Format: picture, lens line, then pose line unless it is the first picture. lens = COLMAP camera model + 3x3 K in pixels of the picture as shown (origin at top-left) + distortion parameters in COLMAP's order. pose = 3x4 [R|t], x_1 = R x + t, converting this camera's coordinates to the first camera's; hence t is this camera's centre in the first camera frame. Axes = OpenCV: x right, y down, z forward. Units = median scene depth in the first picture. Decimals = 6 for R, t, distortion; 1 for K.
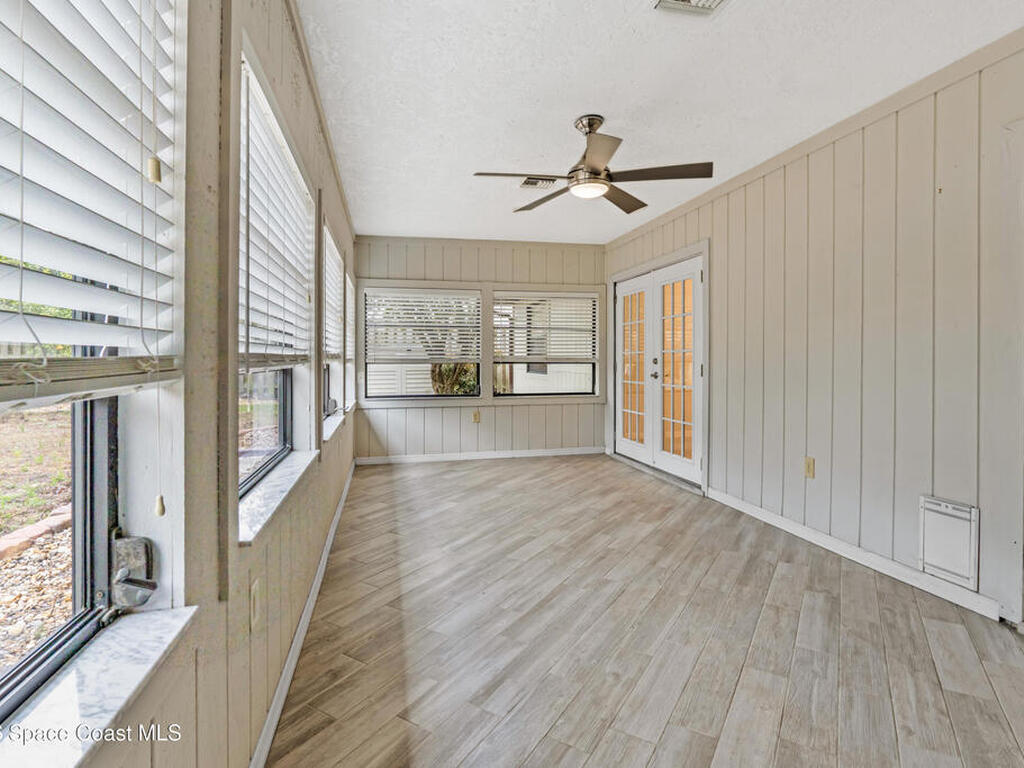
lens RADIAL K [[533.0, 0, 512.0], [0, 533.0, 384.0], [0, 0, 1]] dist [-0.001856, 0.000100]
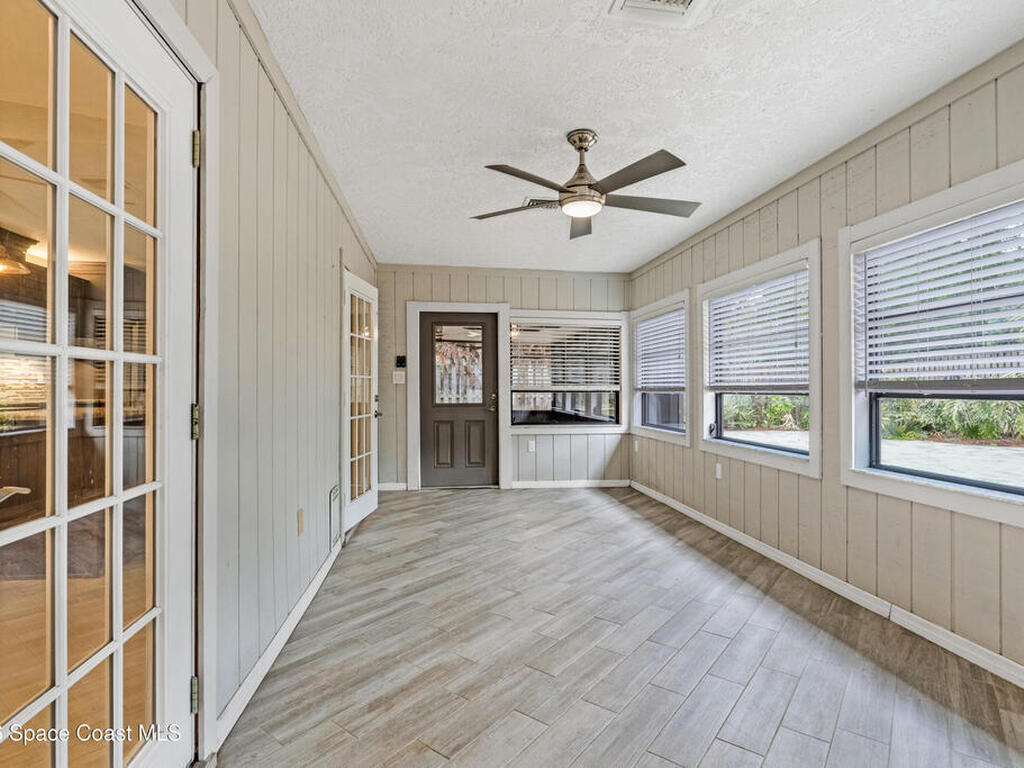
lens RADIAL K [[533.0, 0, 512.0], [0, 533.0, 384.0], [0, 0, 1]] dist [-0.001856, 0.000100]
pose [[-0.995321, 0.002568, 0.096590, 0.194877], [0.006601, 0.999118, 0.041457, -0.103024], [-0.096398, 0.041901, -0.994460, 2.154935]]
